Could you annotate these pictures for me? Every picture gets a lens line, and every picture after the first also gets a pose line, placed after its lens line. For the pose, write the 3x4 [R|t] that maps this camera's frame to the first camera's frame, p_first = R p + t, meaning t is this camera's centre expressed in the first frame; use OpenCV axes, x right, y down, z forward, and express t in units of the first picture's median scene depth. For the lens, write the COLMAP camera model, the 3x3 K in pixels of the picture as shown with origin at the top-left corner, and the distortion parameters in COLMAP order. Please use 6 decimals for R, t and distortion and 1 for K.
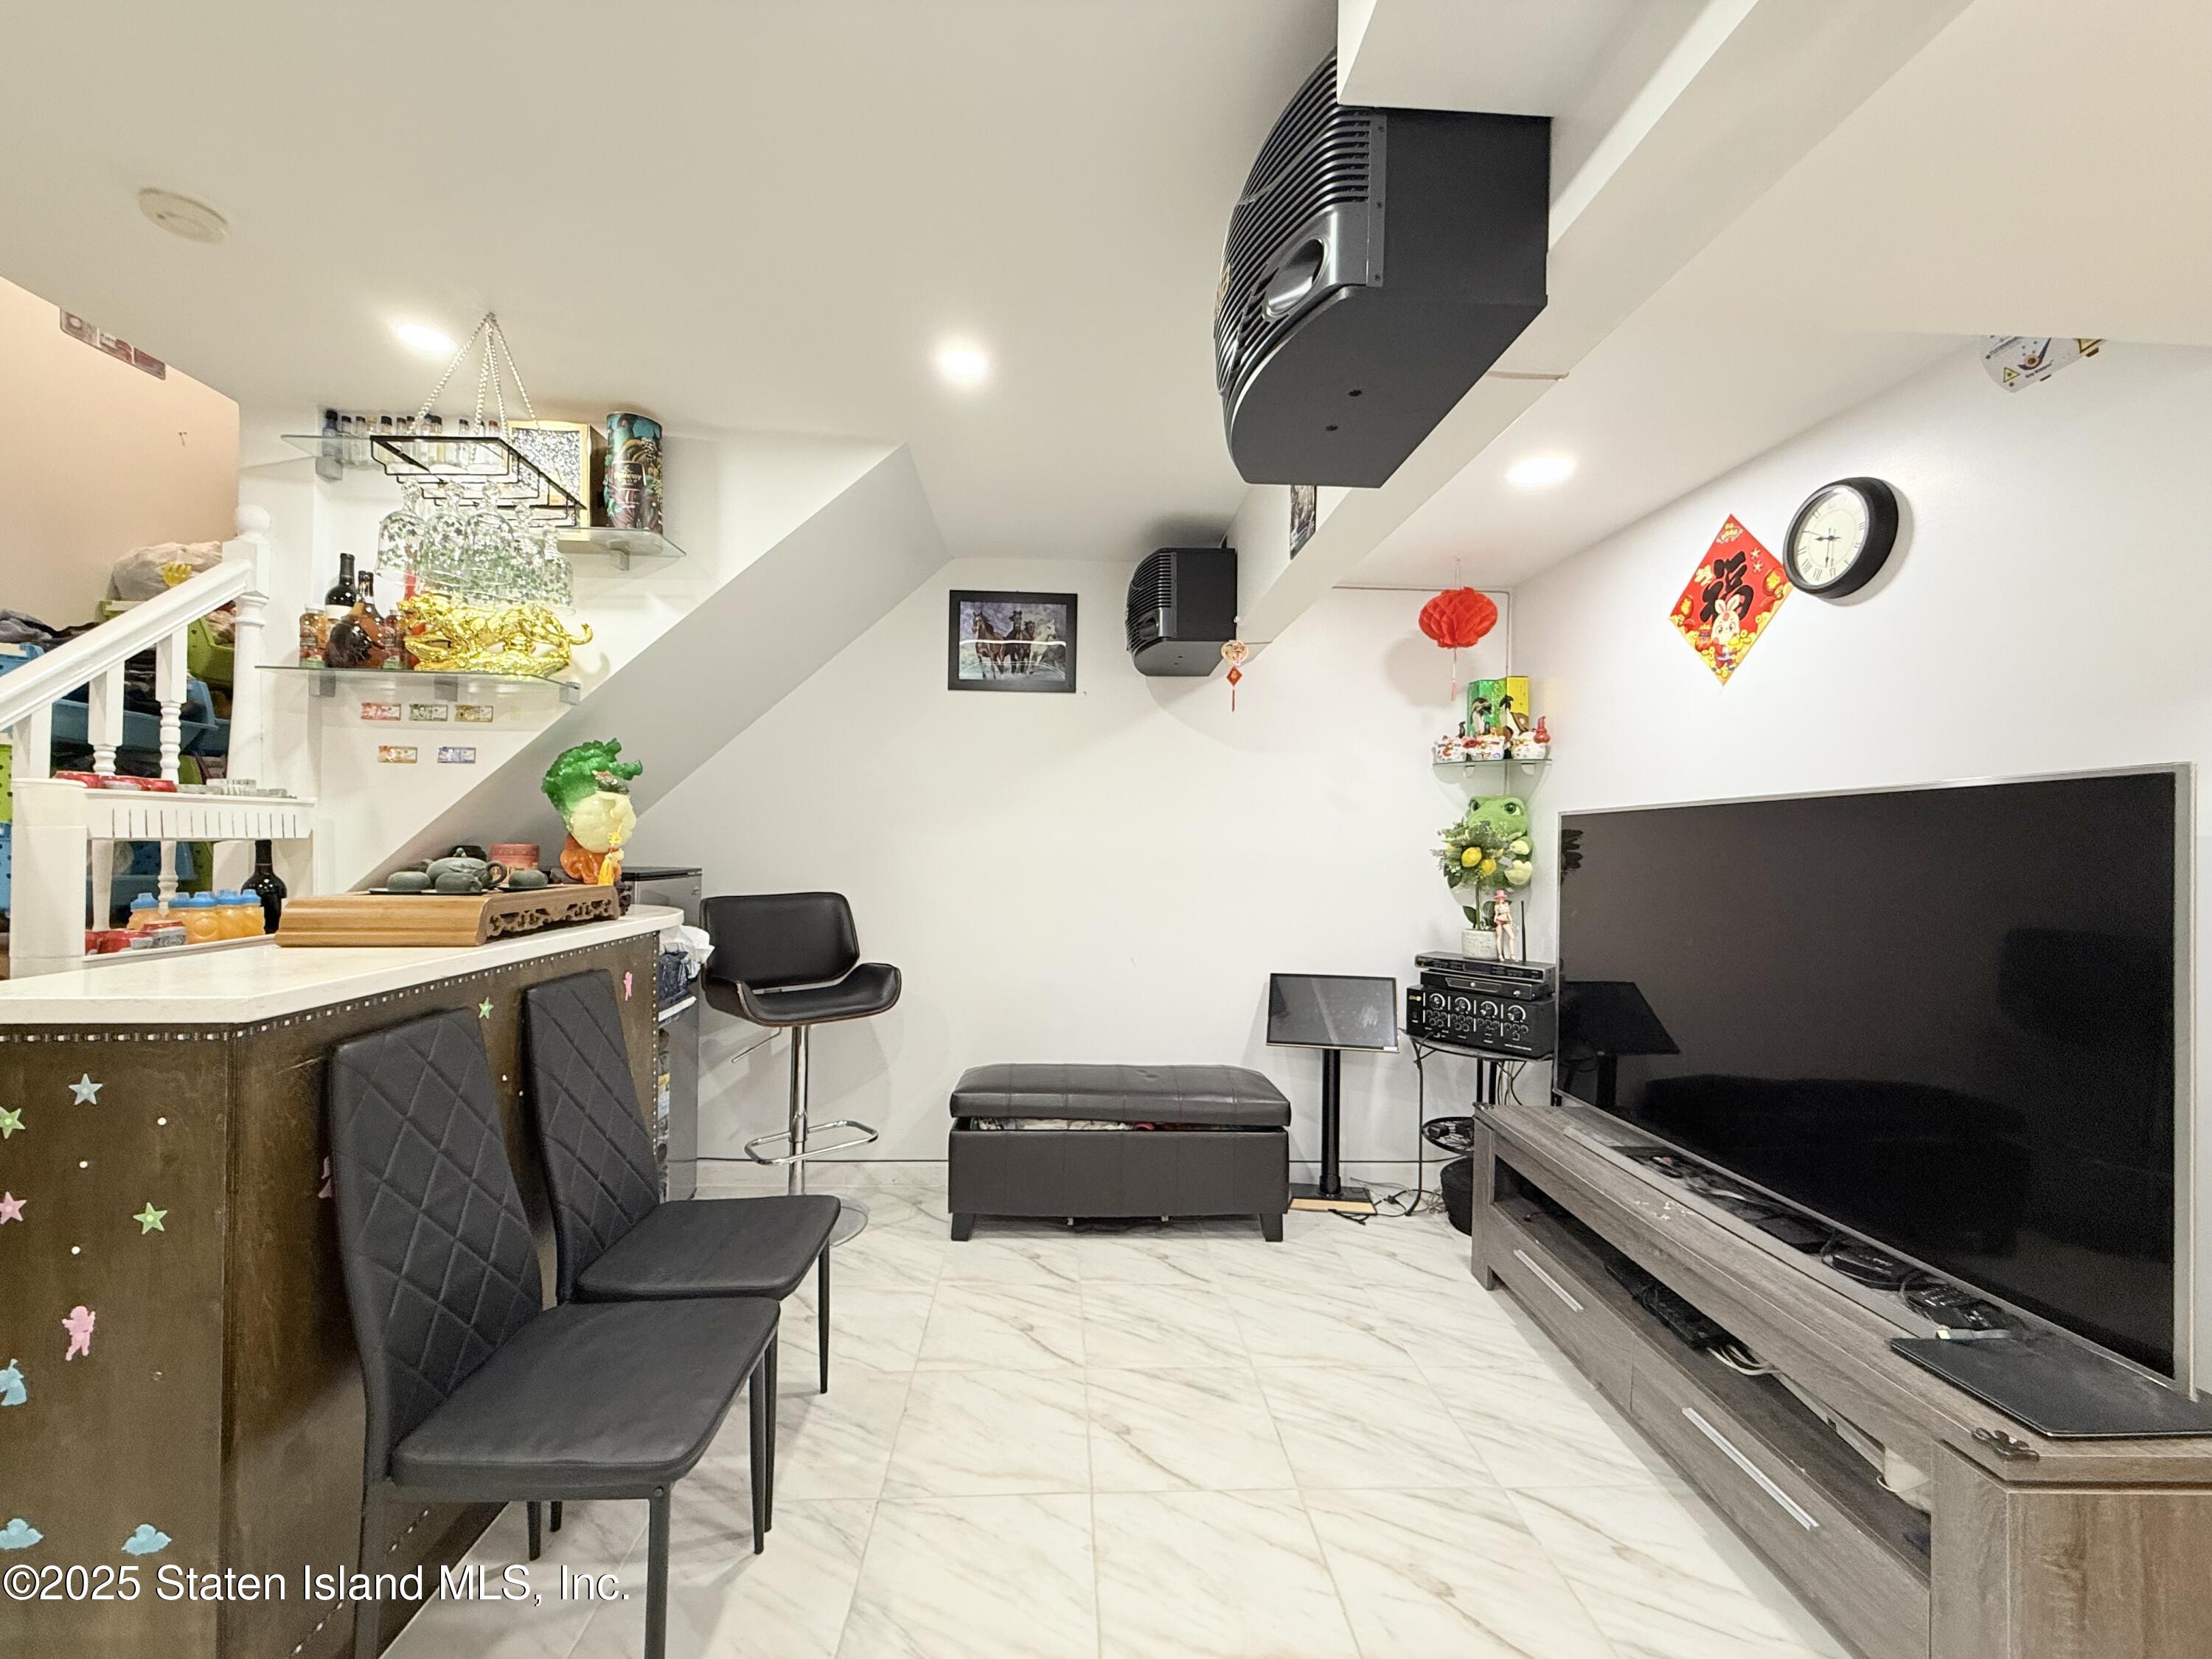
lens RADIAL K [[883.1, 0, 1104.4], [0, 883.1, 832.7], [0, 0, 1]] dist [0.000527, -0.000474]
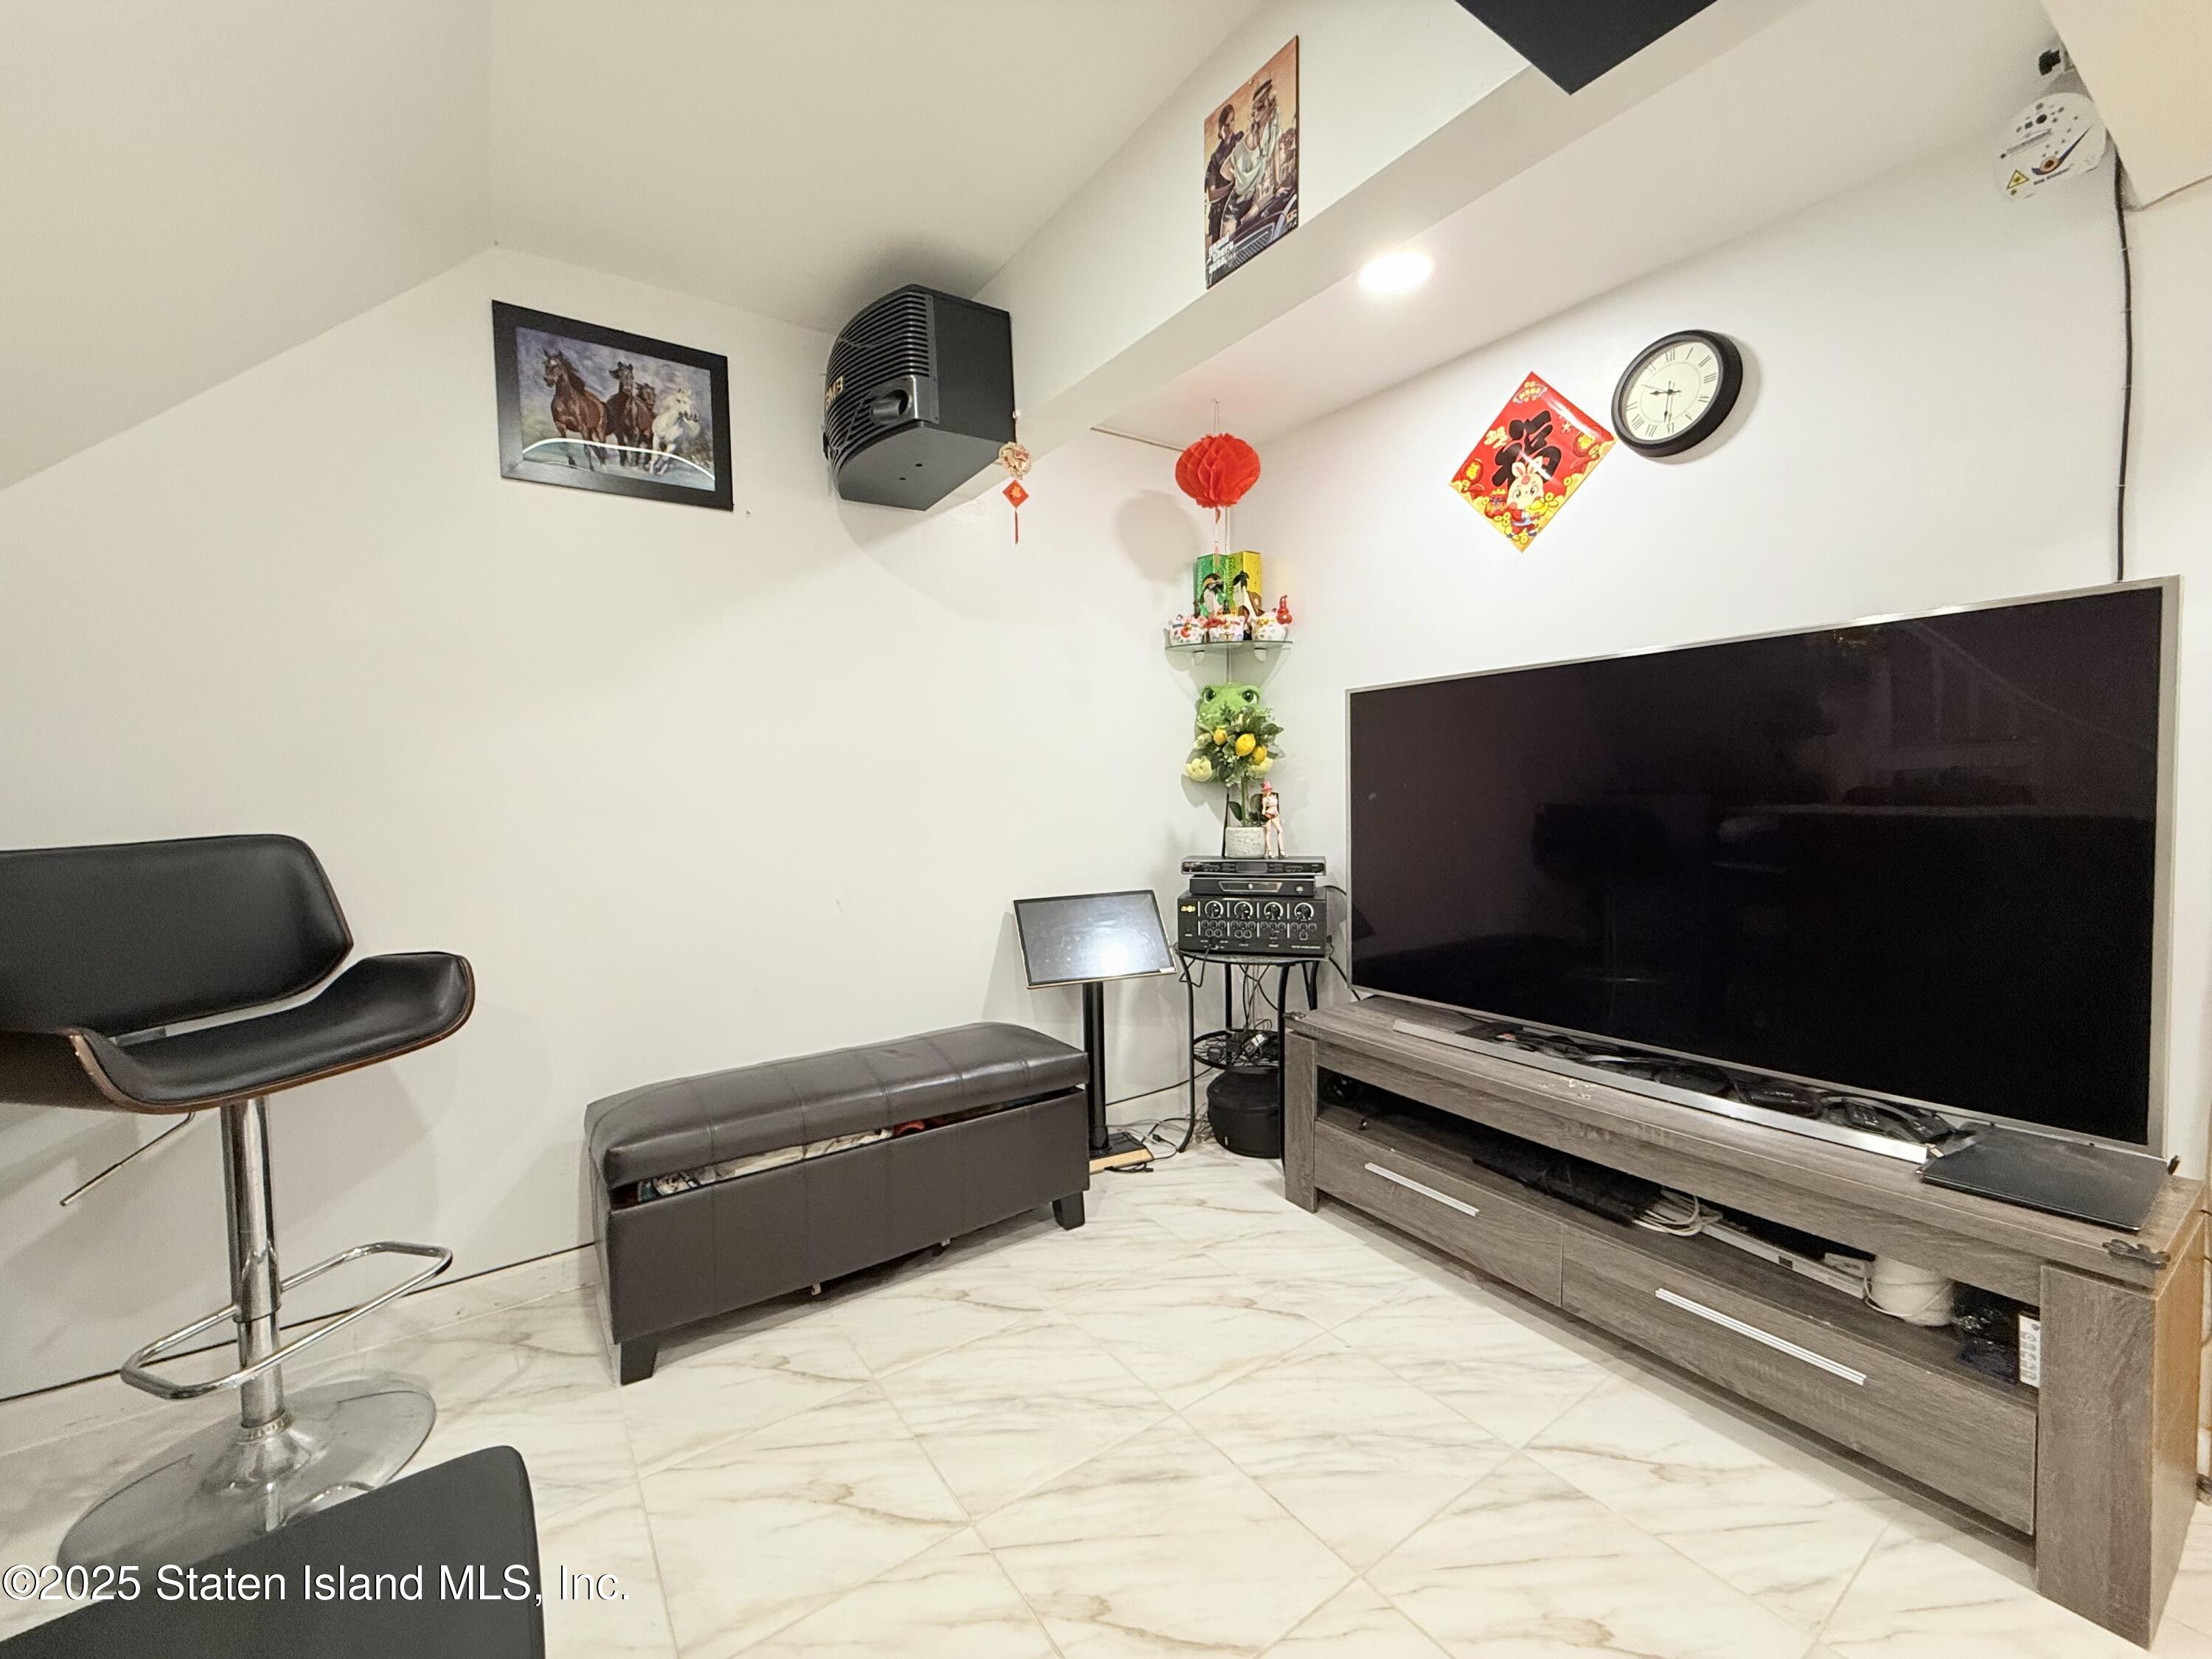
lens RADIAL K [[883.1, 0, 1103.1], [0, 883.1, 831.1], [0, 0, 1]] dist [0.000527, -0.000474]
pose [[0.847628, -0.062637, 0.526881, -0.186481], [0.028638, 0.996961, 0.072450, 0.047258], [-0.529818, -0.046322, 0.846846, 0.325128]]
